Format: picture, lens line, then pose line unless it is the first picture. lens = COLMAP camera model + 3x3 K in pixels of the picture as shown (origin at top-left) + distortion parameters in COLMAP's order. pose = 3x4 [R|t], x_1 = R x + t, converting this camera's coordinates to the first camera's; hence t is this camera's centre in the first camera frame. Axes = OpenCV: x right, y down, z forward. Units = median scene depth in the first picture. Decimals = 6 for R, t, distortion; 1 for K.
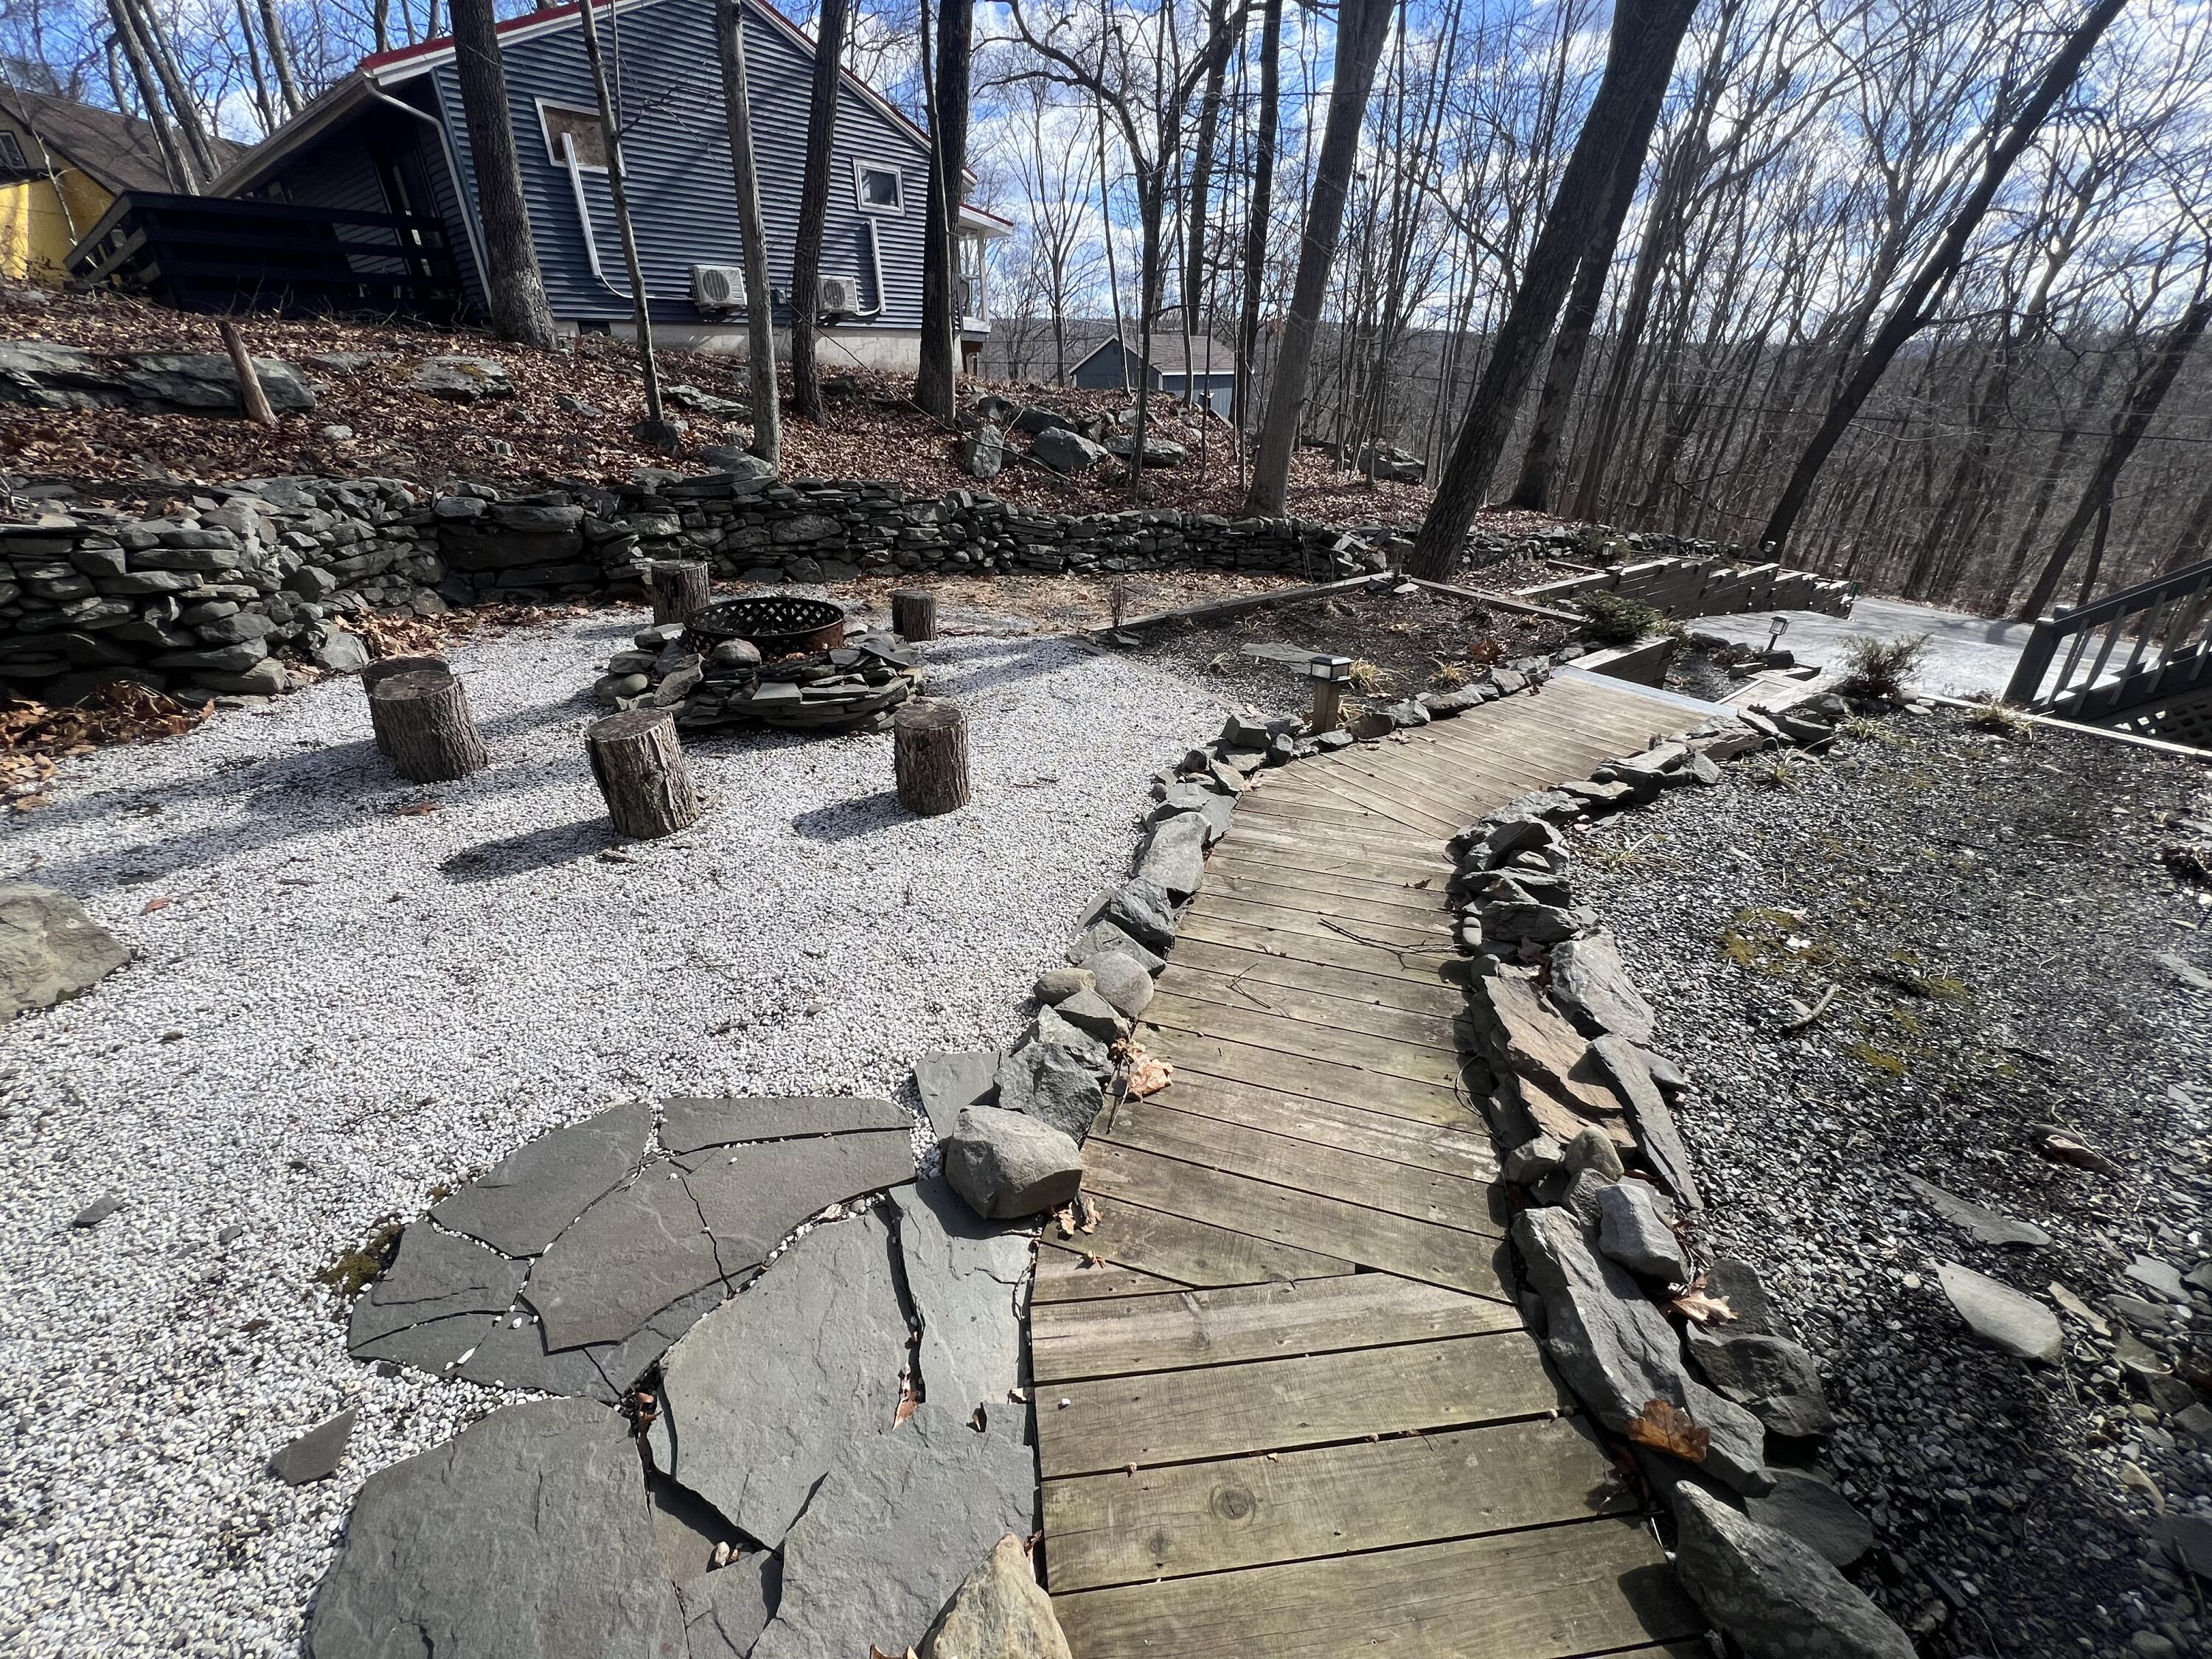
lens RADIAL K [[881.4, 0, 1106.0], [0, 881.4, 829.5], [0, 0, 1]] dist [-0.001819, -0.000072]
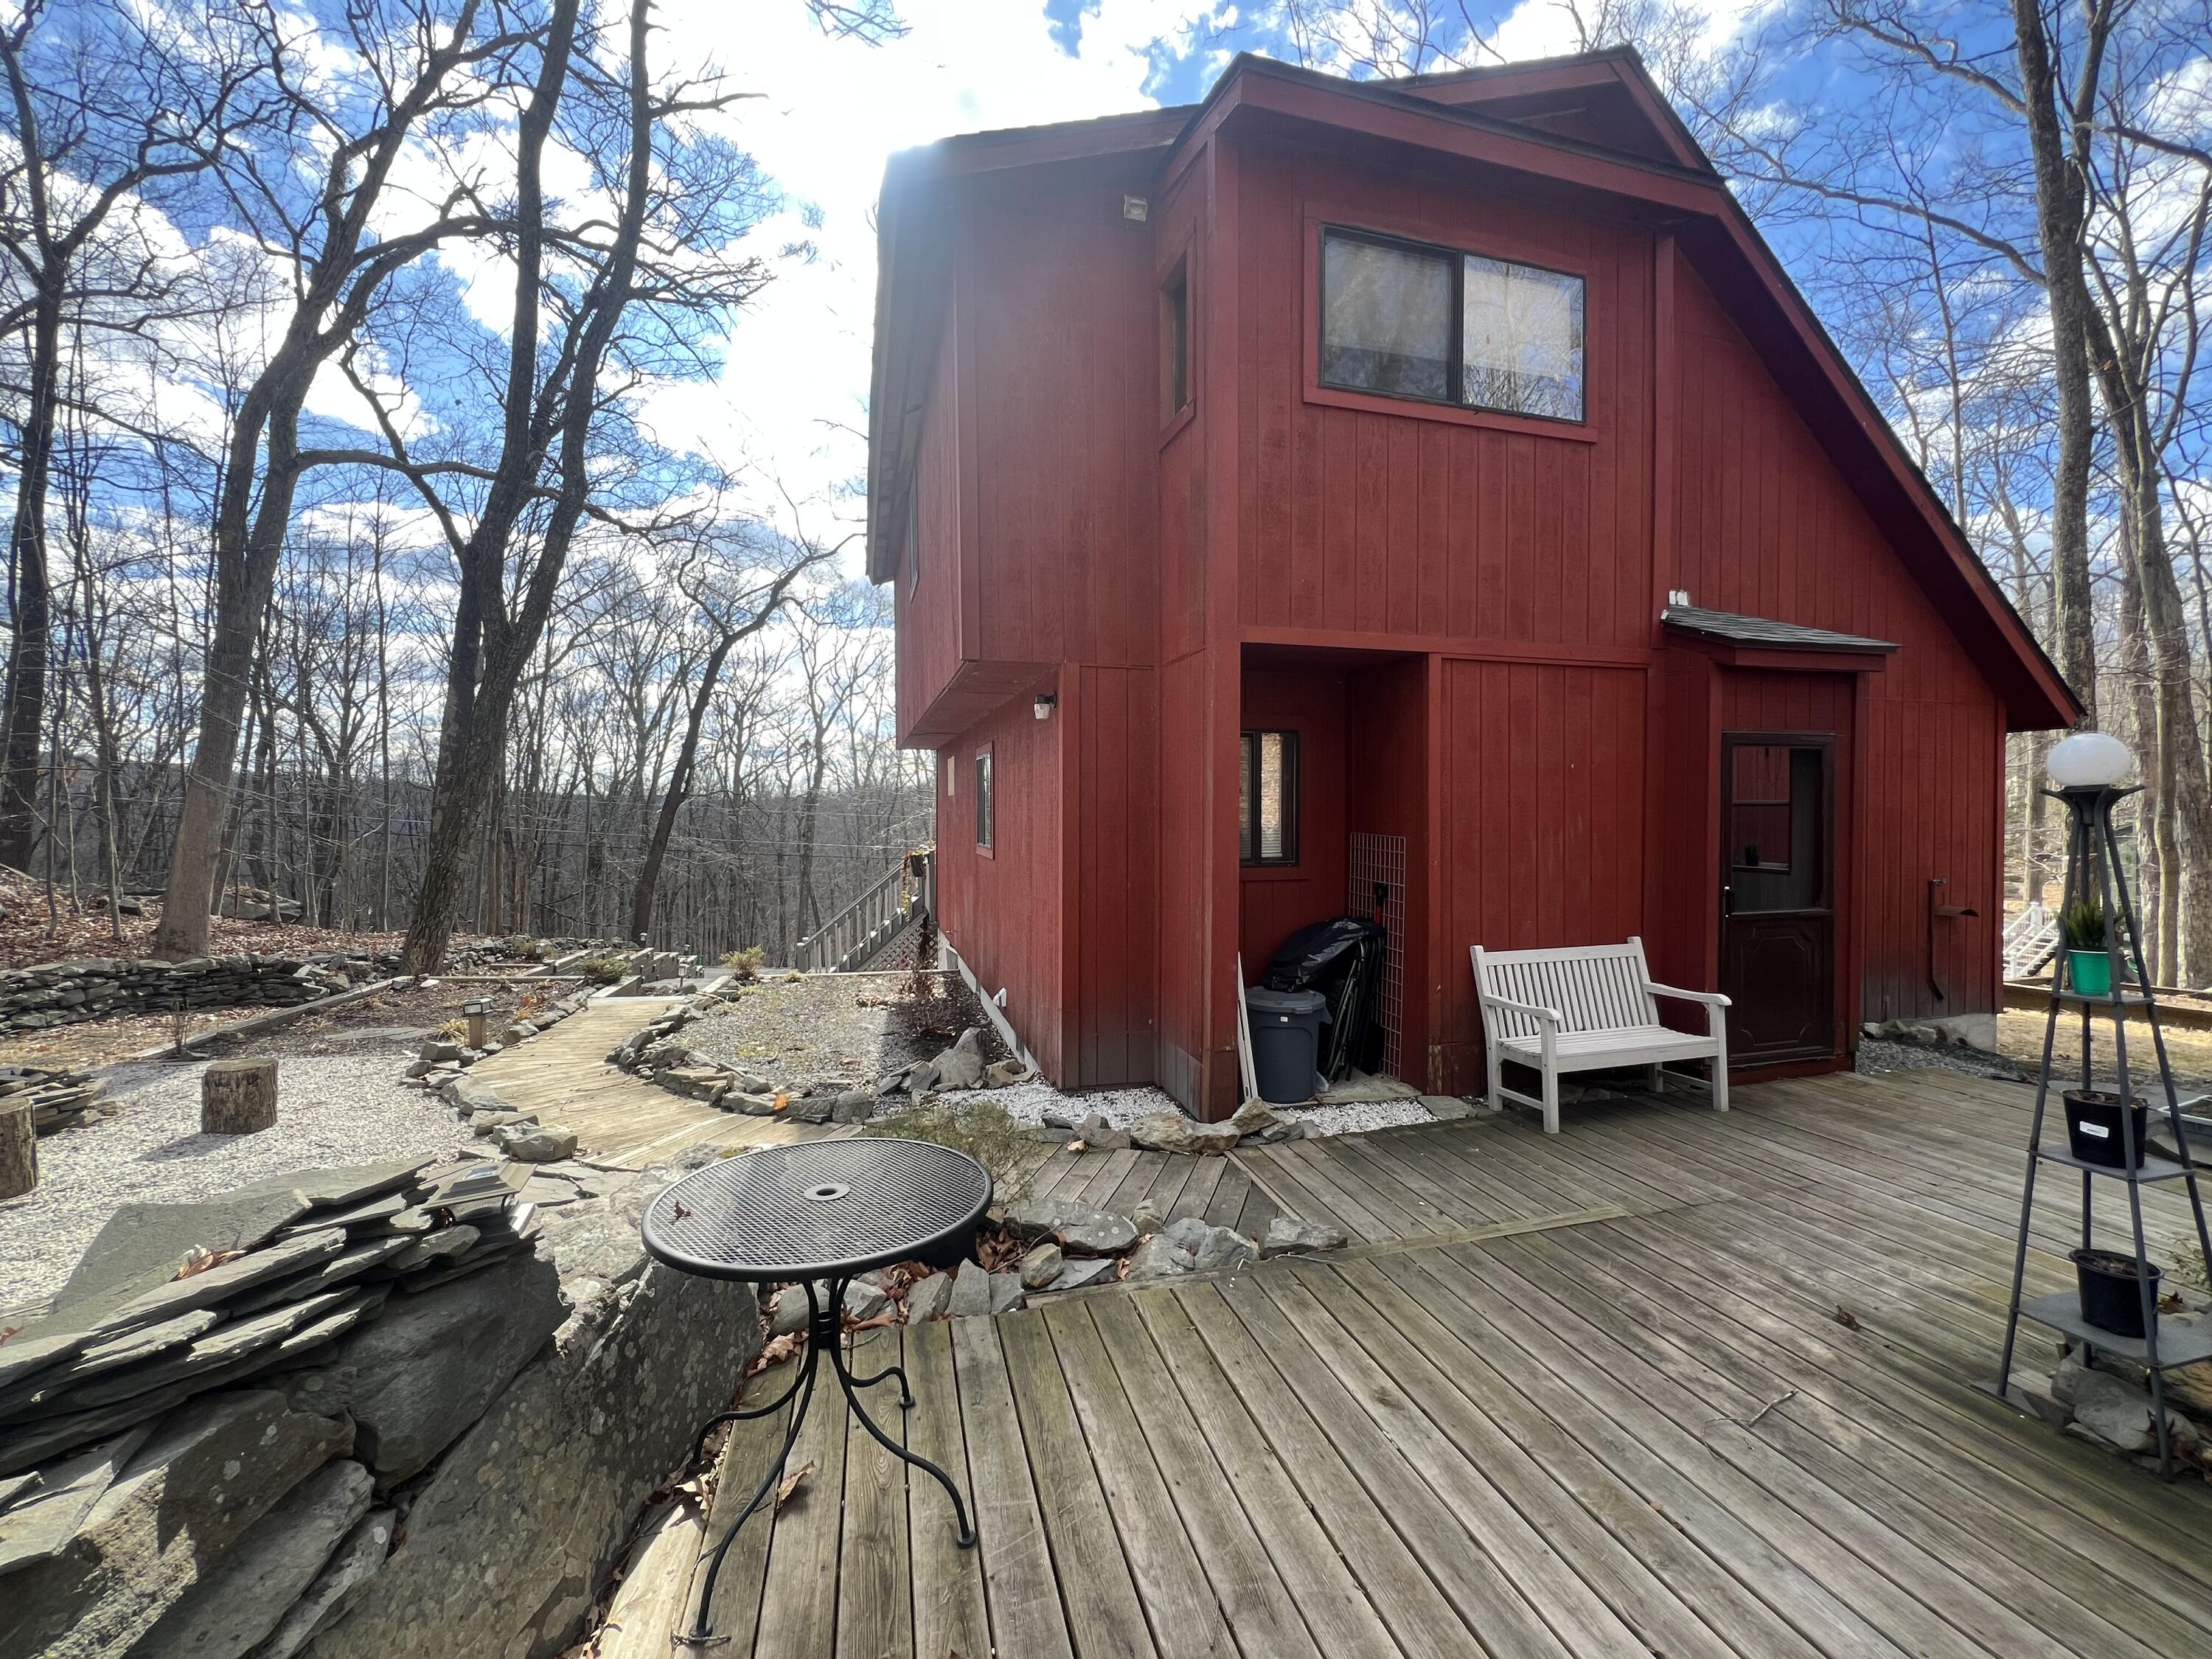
lens RADIAL K [[881.4, 0, 1106.0], [0, 881.4, 829.5], [0, 0, 1]] dist [-0.001819, -0.000072]
pose [[0.419827, -0.002508, 0.907601, -0.457584], [0.406432, 0.894646, -0.185530, 0.185350], [-0.811516, 0.446769, 0.376616, -0.434003]]
